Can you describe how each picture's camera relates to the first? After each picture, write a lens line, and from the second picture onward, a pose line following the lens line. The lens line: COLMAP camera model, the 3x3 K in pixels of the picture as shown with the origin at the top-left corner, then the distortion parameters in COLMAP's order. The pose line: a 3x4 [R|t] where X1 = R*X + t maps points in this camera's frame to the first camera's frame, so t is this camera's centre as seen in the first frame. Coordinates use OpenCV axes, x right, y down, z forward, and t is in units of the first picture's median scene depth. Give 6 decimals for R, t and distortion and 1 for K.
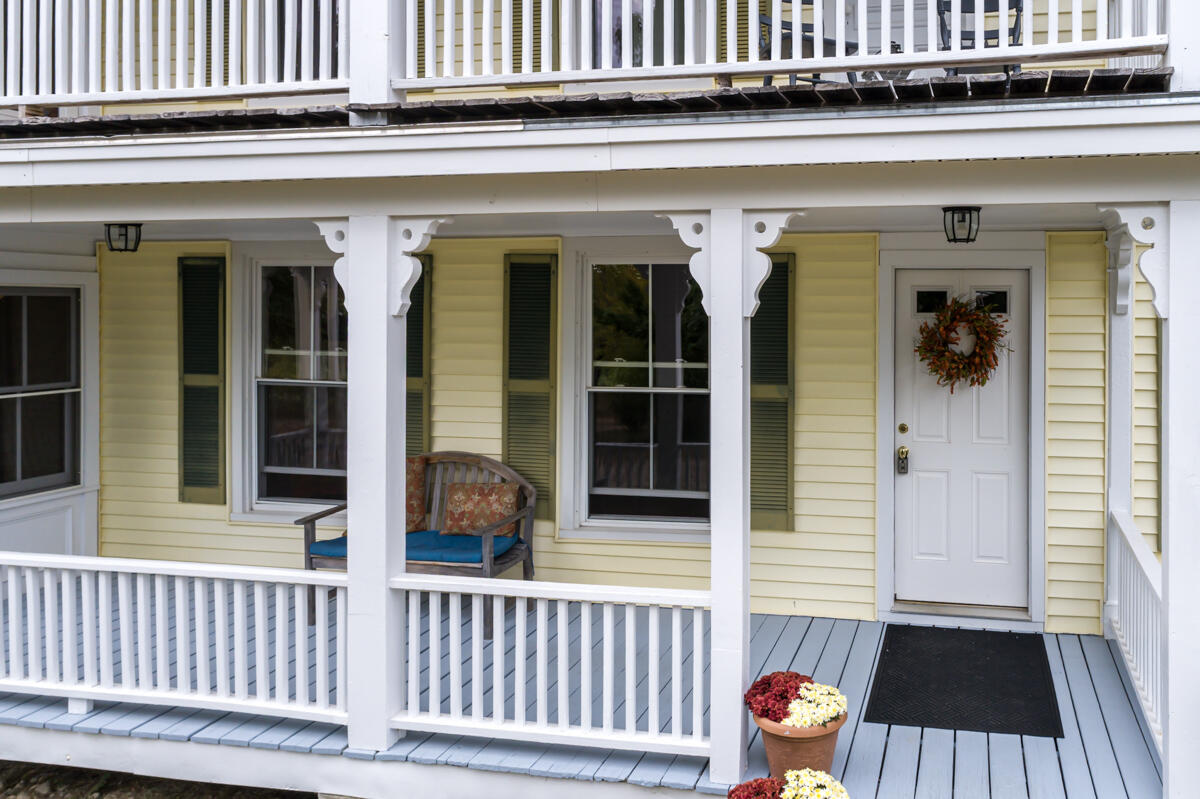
lens RADIAL K [[796.9, 0, 600.0], [0, 796.9, 399.5], [0, 0, 1]] dist [-0.003982, -0.001066]
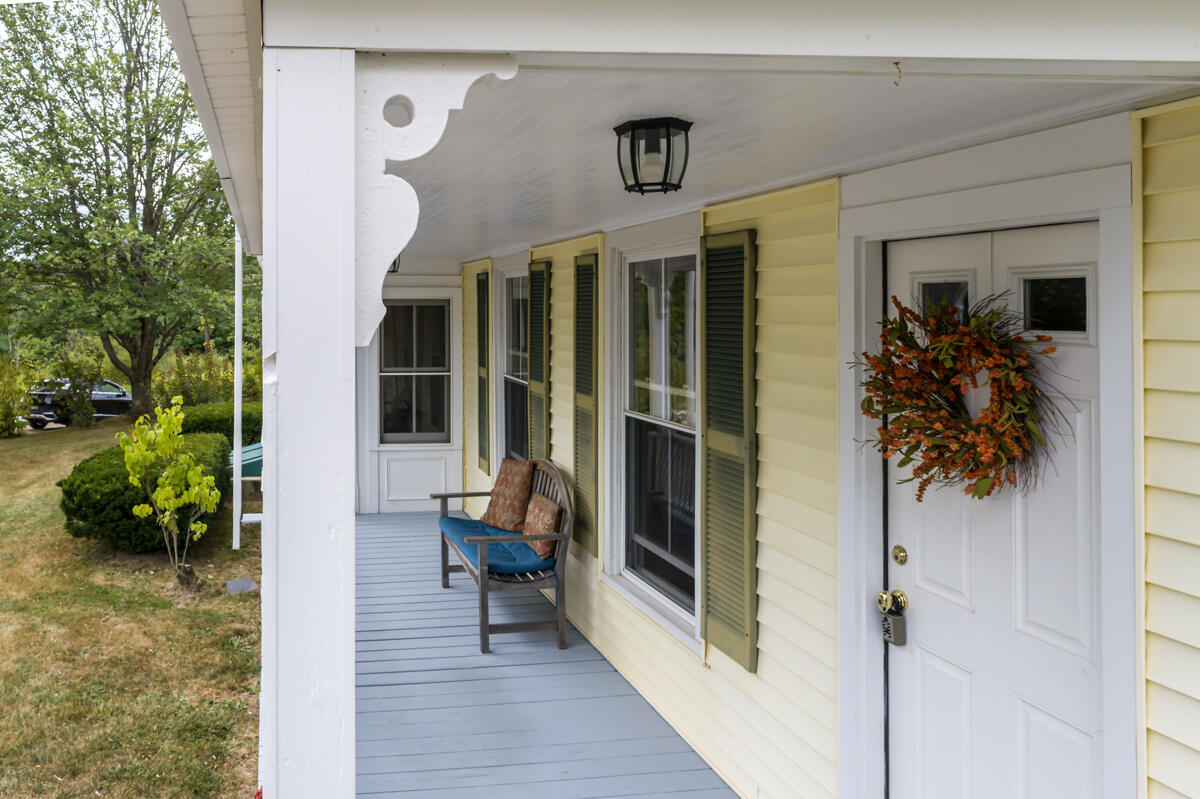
lens RADIAL K [[796.9, 0, 600.0], [0, 796.9, 399.5], [0, 0, 1]] dist [-0.003982, -0.001066]
pose [[0.503178, 0.094397, -0.859011, 0.716818], [-0.097391, 0.993878, 0.052169, -0.070971], [0.858677, 0.057410, 0.509291, 0.579037]]
